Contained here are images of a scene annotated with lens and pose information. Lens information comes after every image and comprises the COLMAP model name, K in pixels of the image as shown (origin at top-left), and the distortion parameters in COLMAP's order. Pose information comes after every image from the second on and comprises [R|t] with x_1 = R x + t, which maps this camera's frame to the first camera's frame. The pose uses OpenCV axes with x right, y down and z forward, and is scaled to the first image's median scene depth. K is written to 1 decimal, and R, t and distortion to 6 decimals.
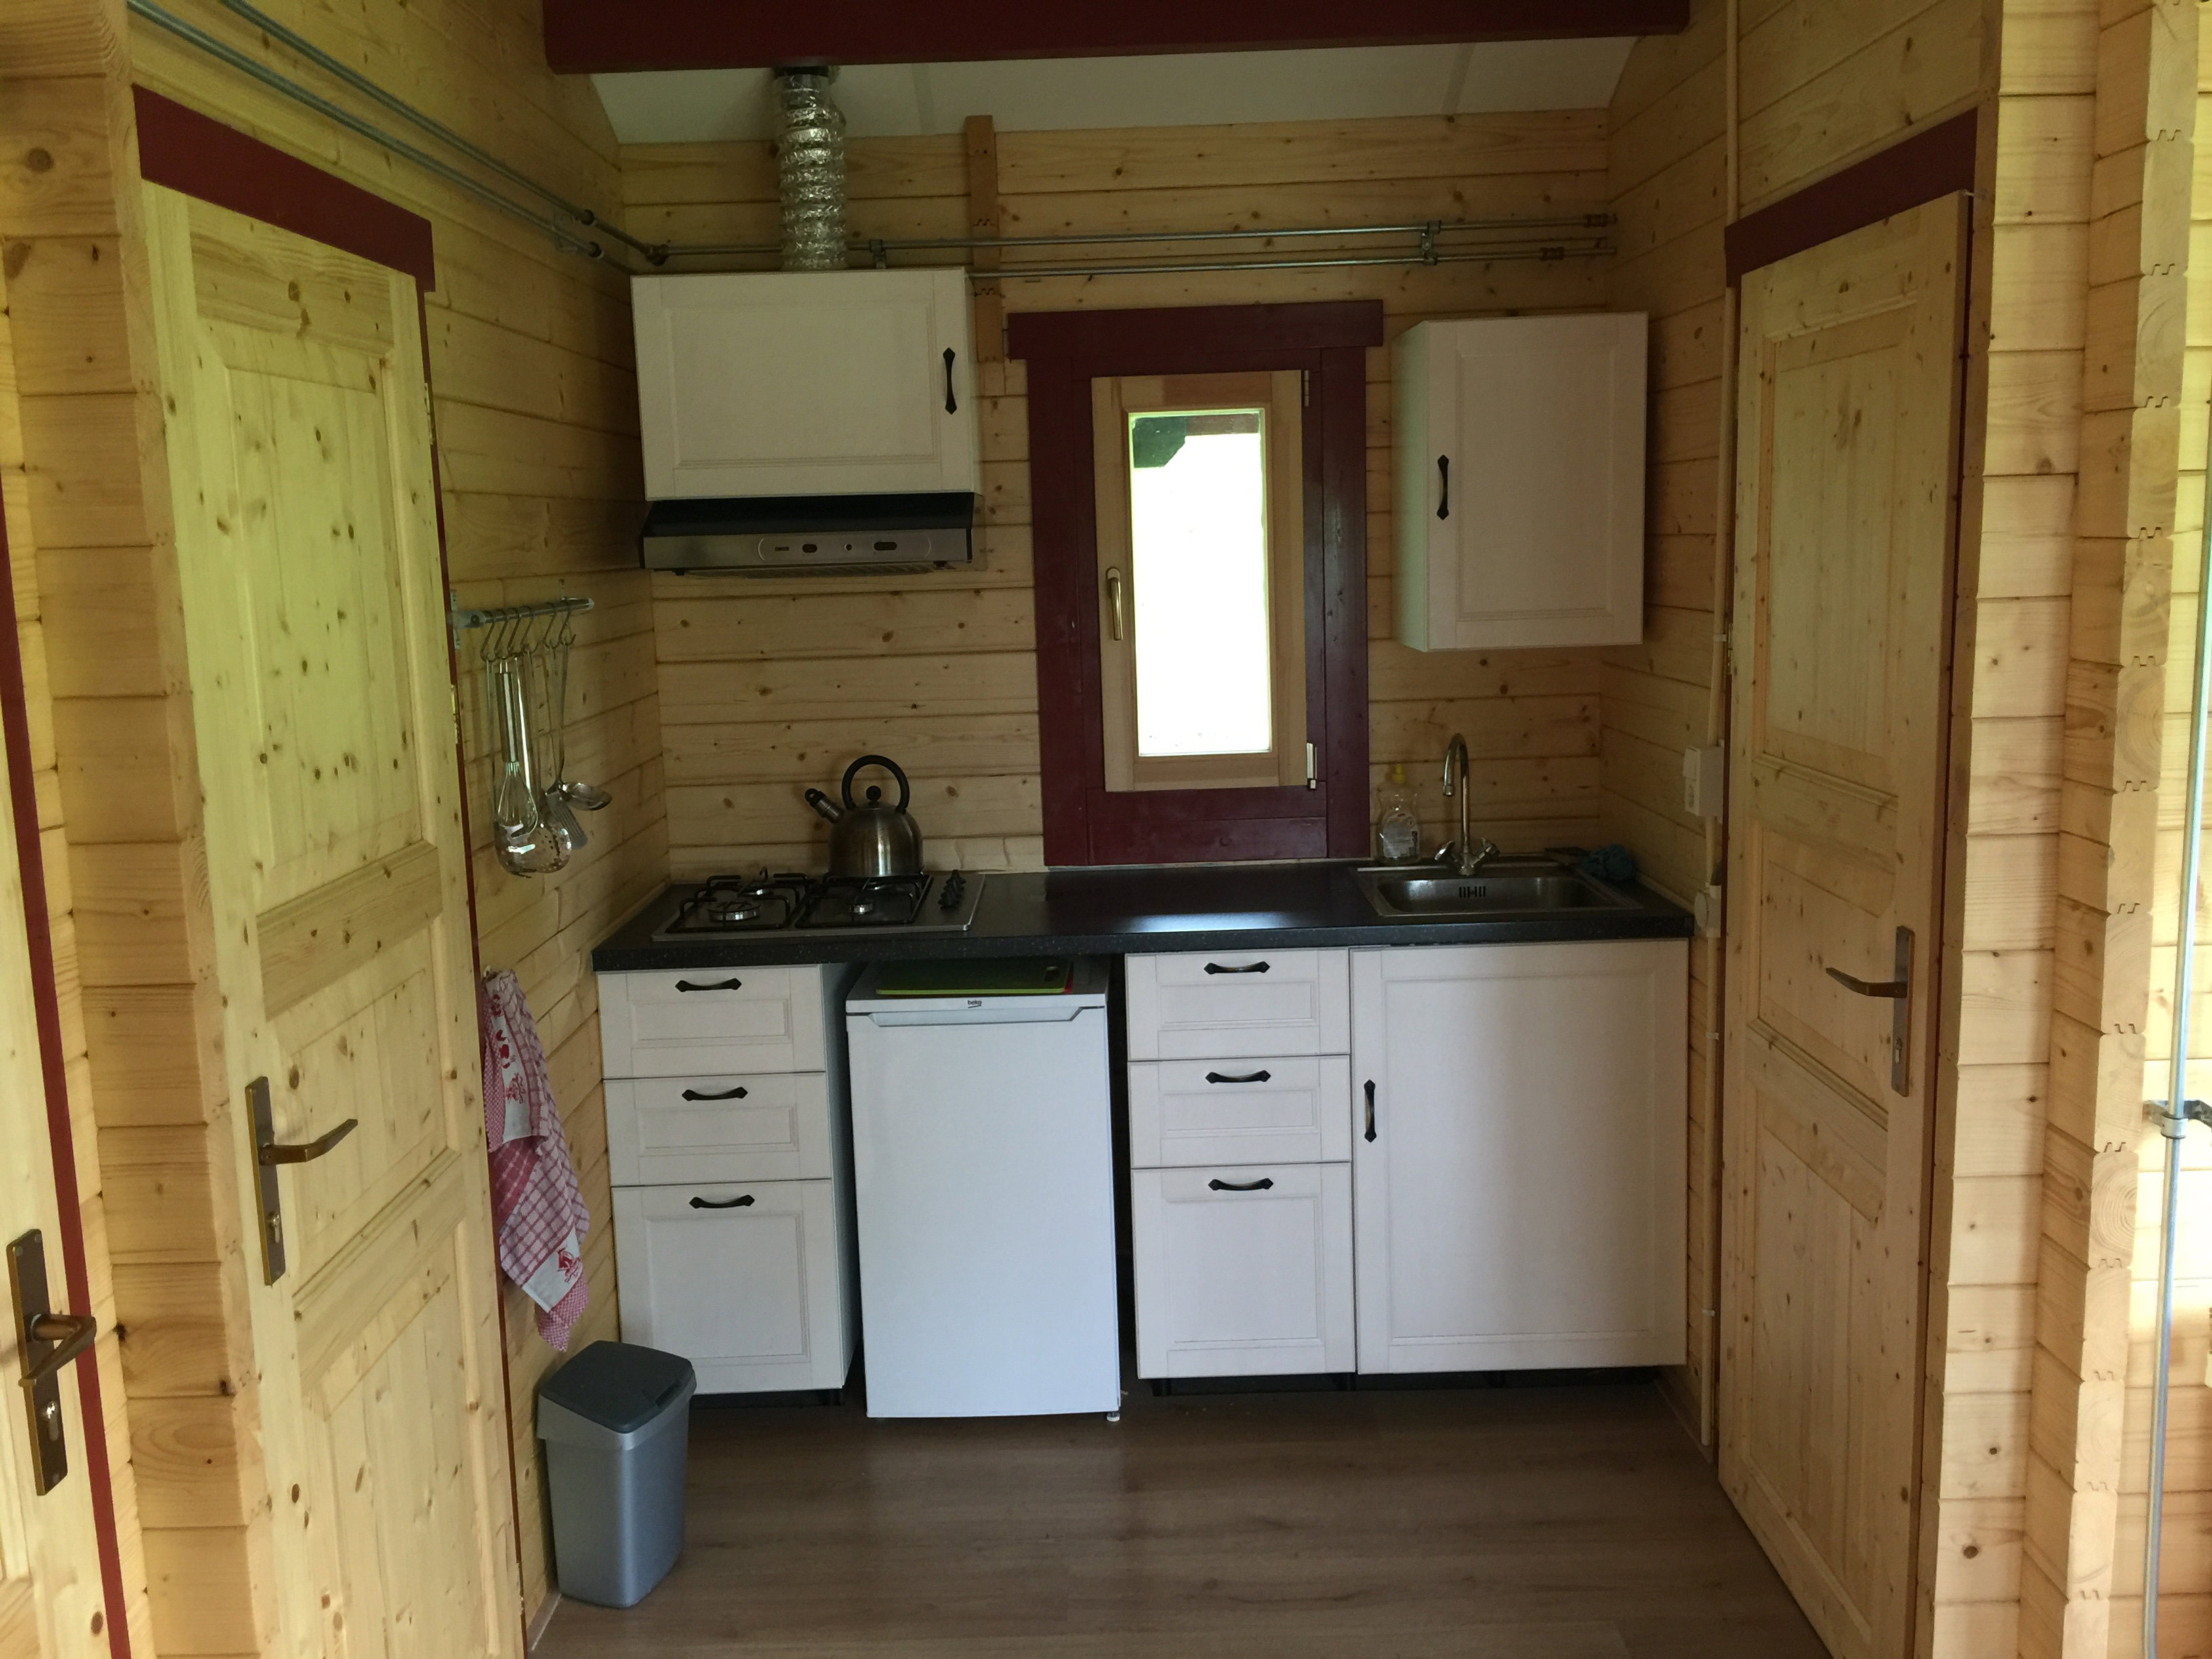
lens RADIAL K [[1875.5, 0, 1109.7], [0, 1875.5, 821.4], [0, 0, 1]] dist [0.069591, -0.086753]
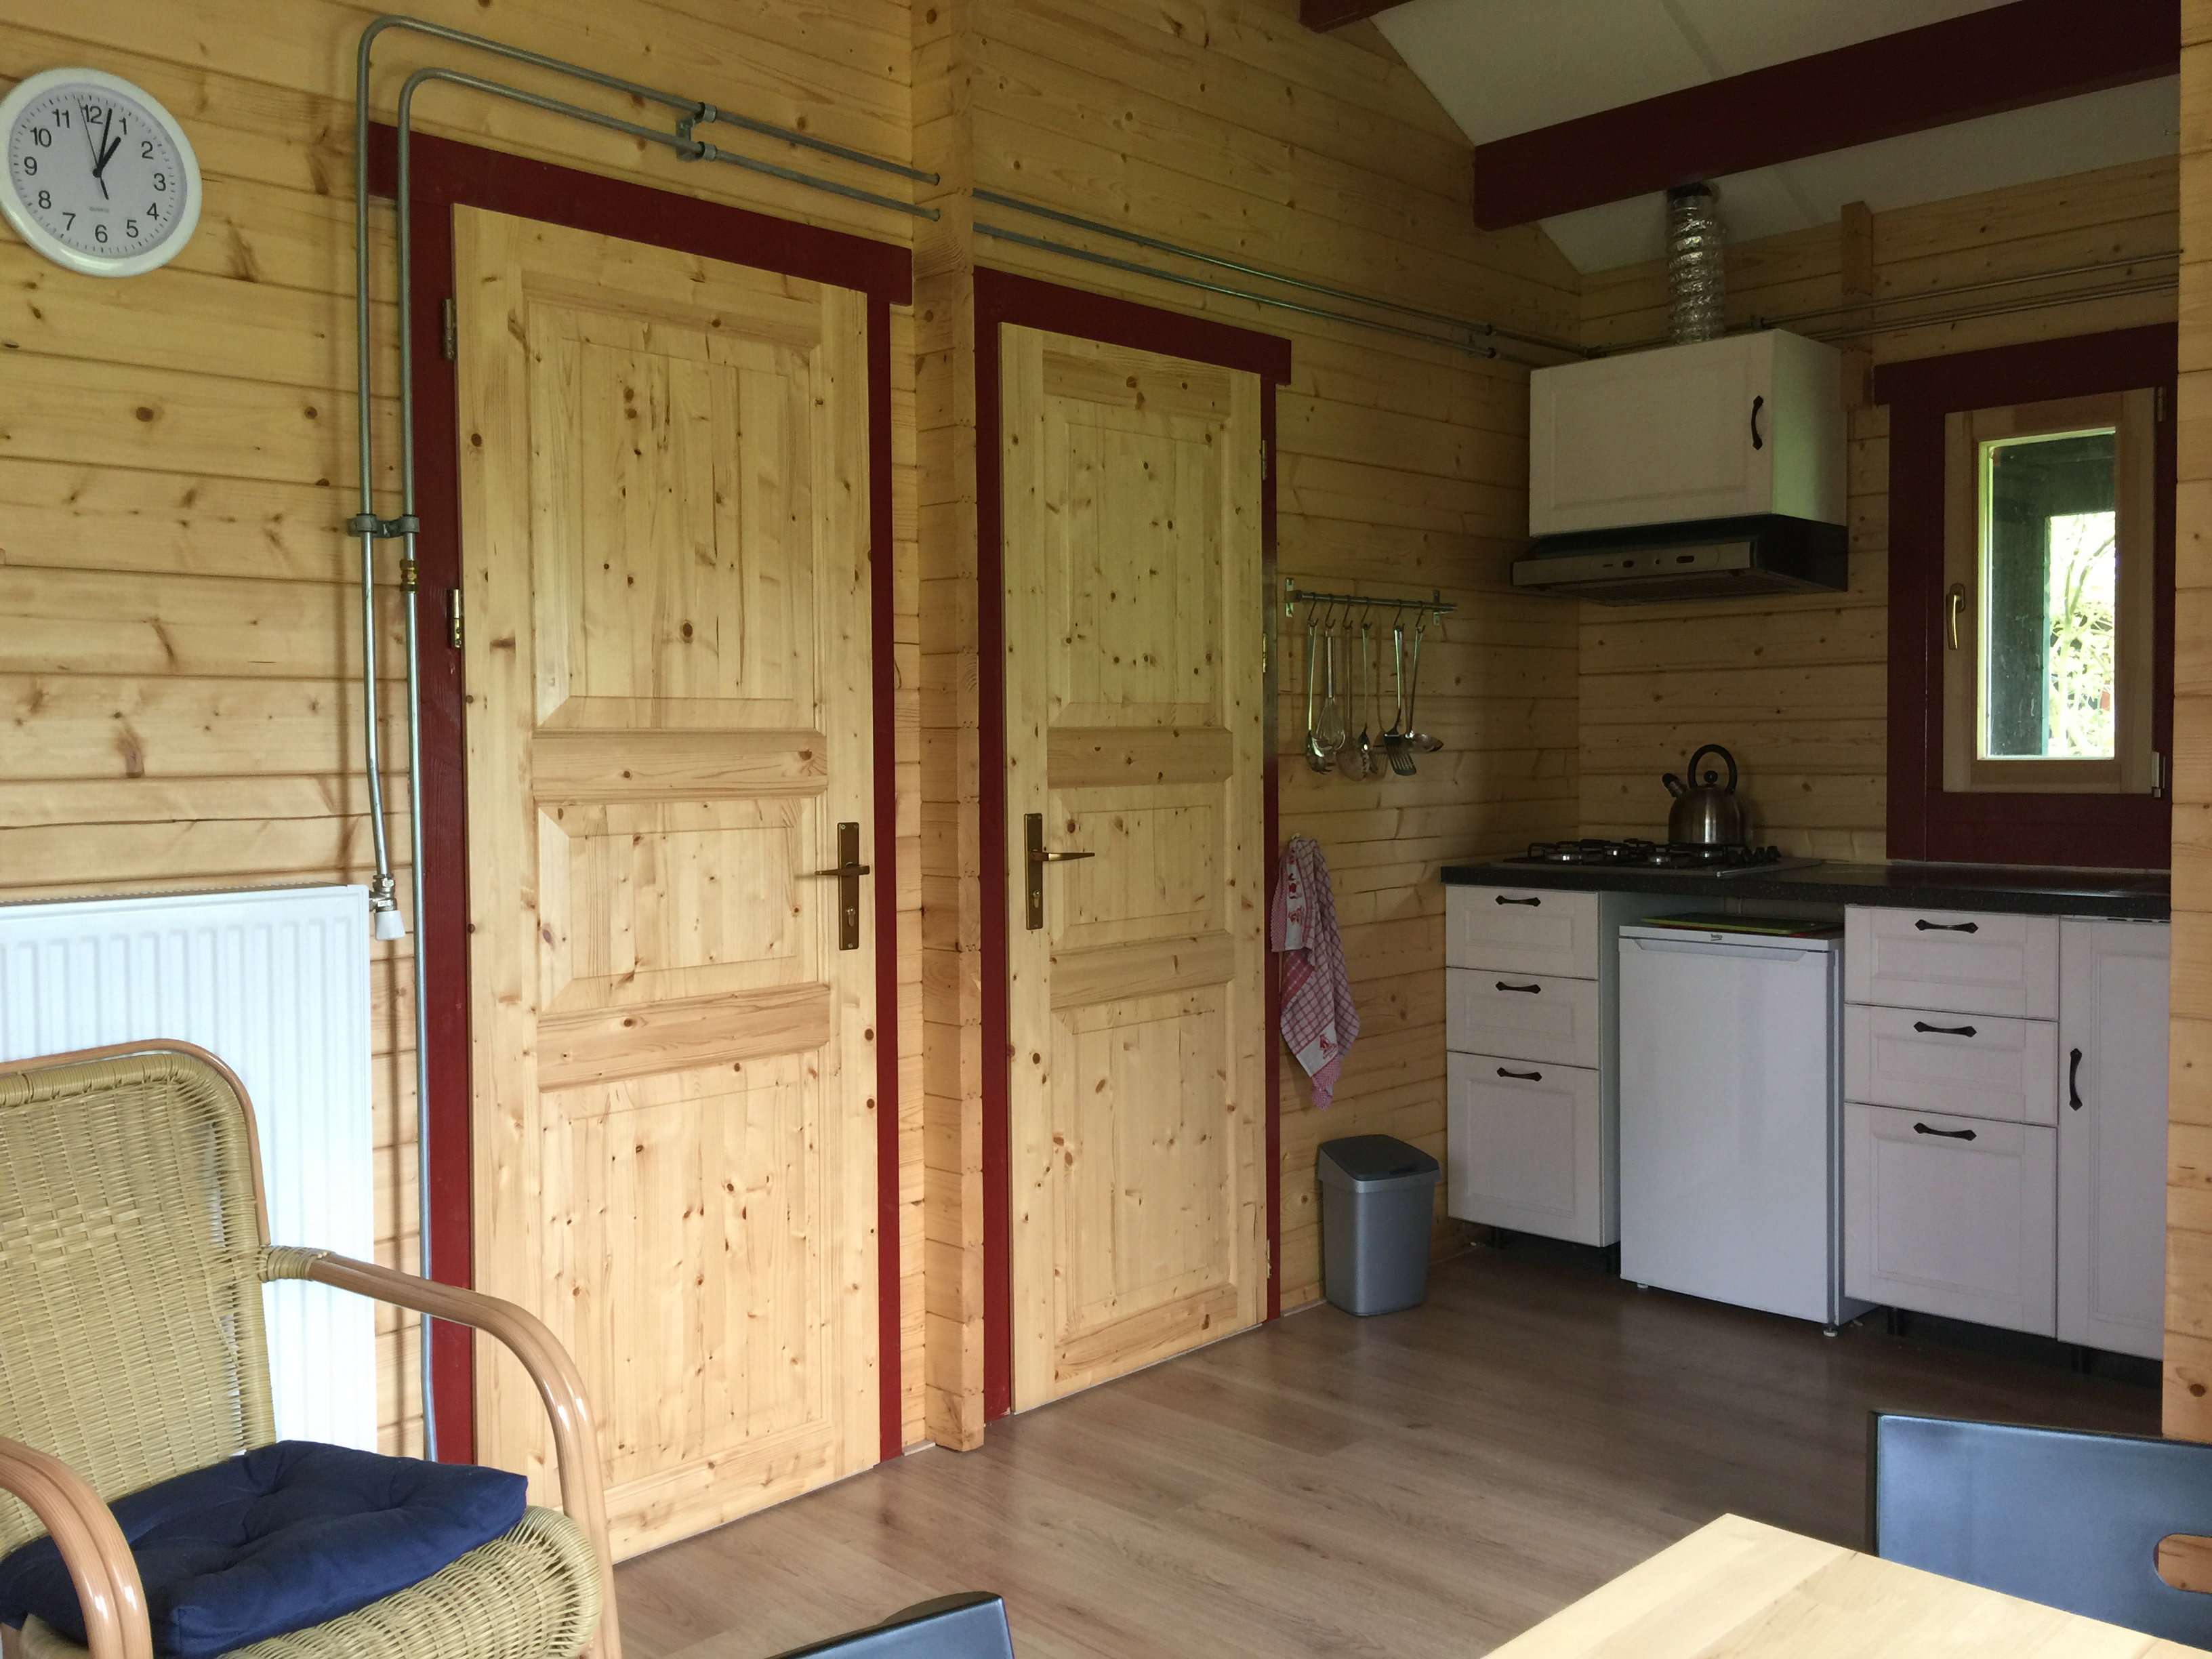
lens RADIAL K [[1875.5, 0, 1101.8], [0, 1875.5, 832.4], [0, 0, 1]] dist [0.069591, -0.086753]
pose [[0.719040, 0.056784, -0.692645, 0.466847], [-0.115945, 0.992490, -0.038998, 0.121976], [0.685229, 0.108350, 0.720223, -0.131195]]
